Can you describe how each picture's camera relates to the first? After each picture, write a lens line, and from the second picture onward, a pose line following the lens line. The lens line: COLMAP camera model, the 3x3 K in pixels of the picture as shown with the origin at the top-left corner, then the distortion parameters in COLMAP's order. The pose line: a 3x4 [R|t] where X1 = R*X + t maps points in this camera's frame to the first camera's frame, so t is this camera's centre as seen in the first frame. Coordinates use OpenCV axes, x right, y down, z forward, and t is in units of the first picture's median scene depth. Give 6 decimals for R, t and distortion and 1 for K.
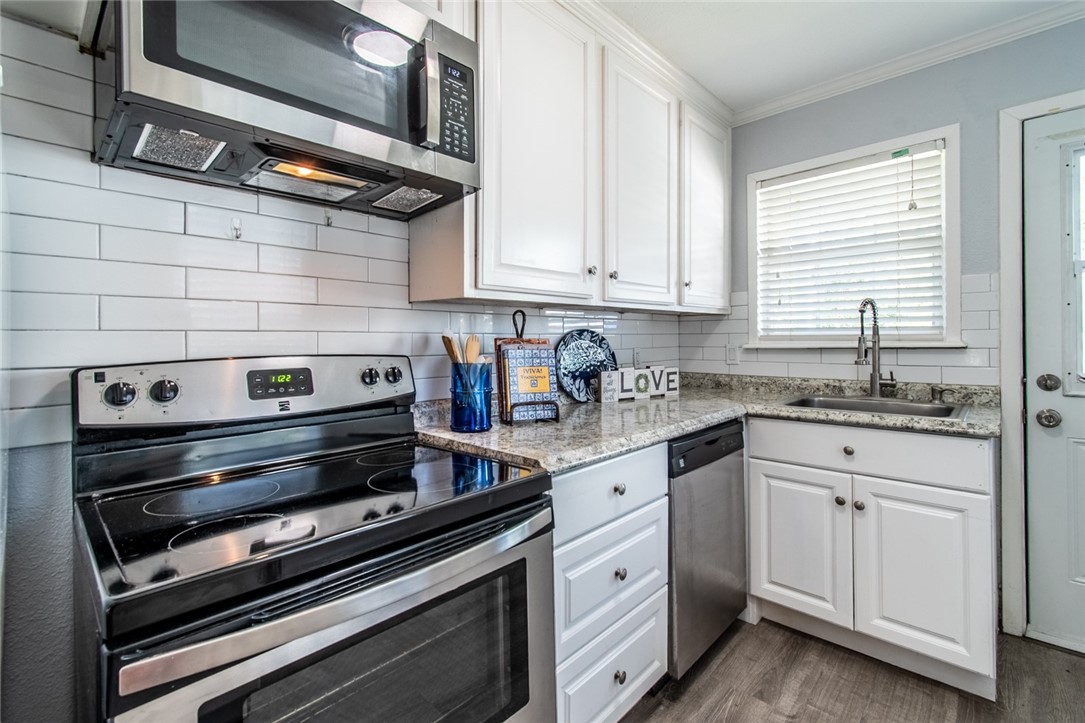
lens RADIAL K [[486.0, 0, 545.4], [0, 486.0, 335.6], [0, 0, 1]] dist [0.001954, -0.001689]
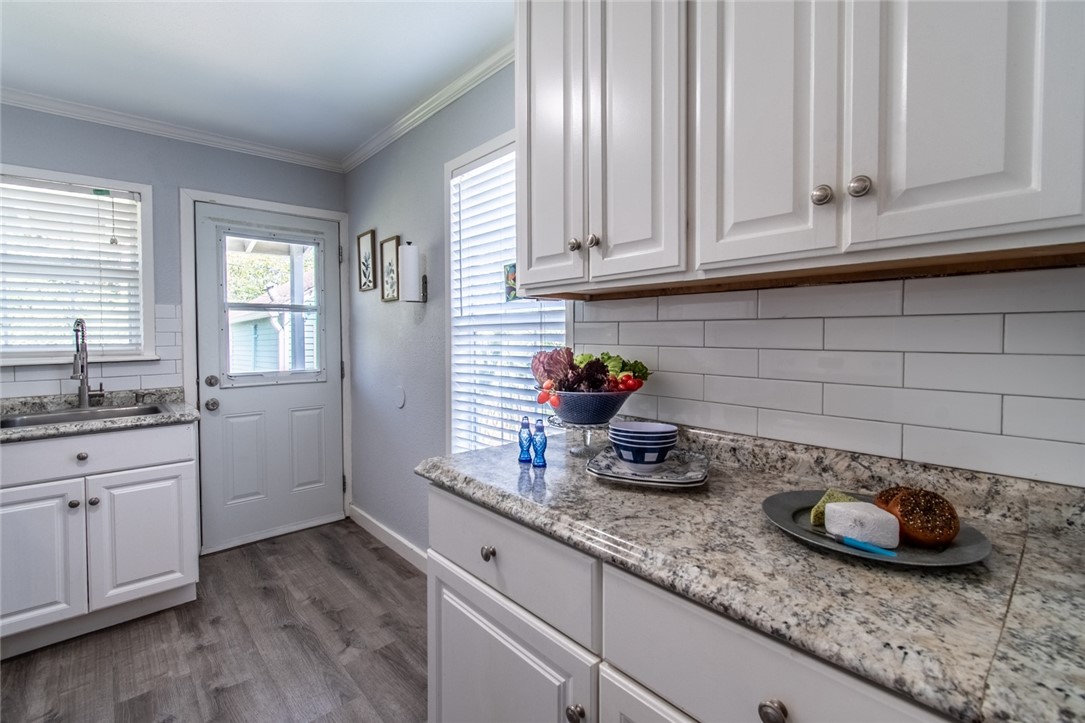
lens RADIAL K [[486.0, 0, 537.7], [0, 486.0, 348.9], [0, 0, 1]] dist [0.001954, -0.001689]
pose [[0.085977, -0.018681, 0.996122, -0.358725], [0.002035, 0.999825, 0.018575, -0.027778], [-0.996295, 0.000430, 0.086000, -0.130977]]
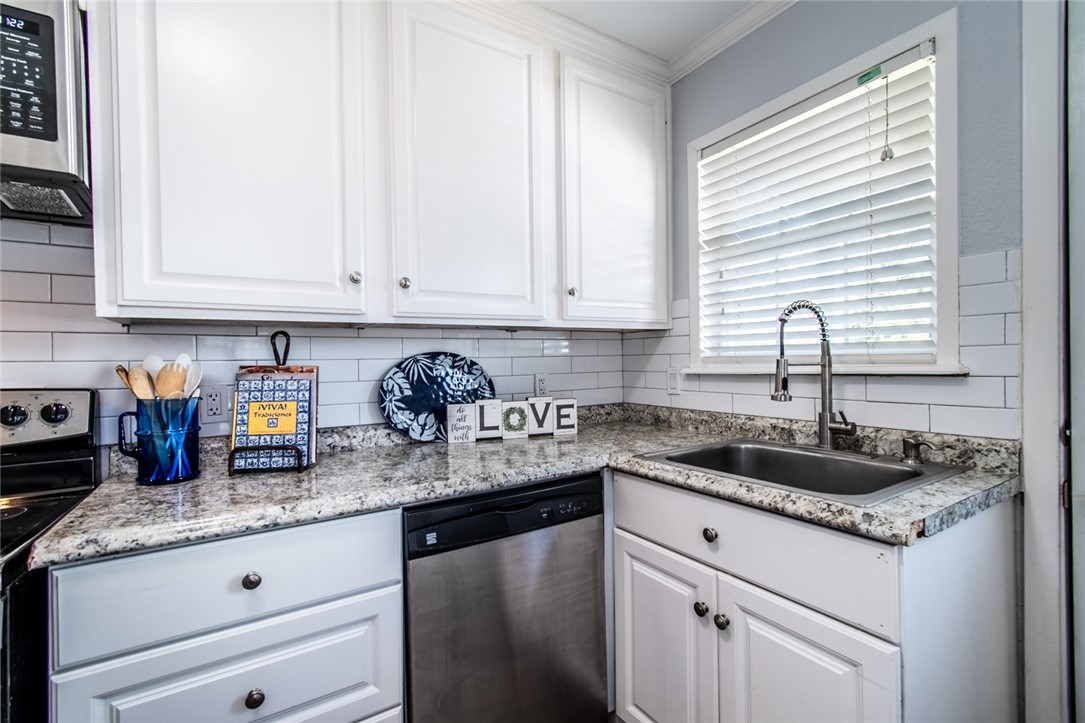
lens RADIAL K [[486.0, 0, 543.4], [0, 486.0, 360.2], [0, 0, 1]] dist [0.001954, -0.001689]
pose [[0.970730, -0.004157, -0.240137, 0.505919], [0.006720, 0.999929, 0.009854, -0.003803], [0.240079, -0.011179, 0.970689, 0.285757]]
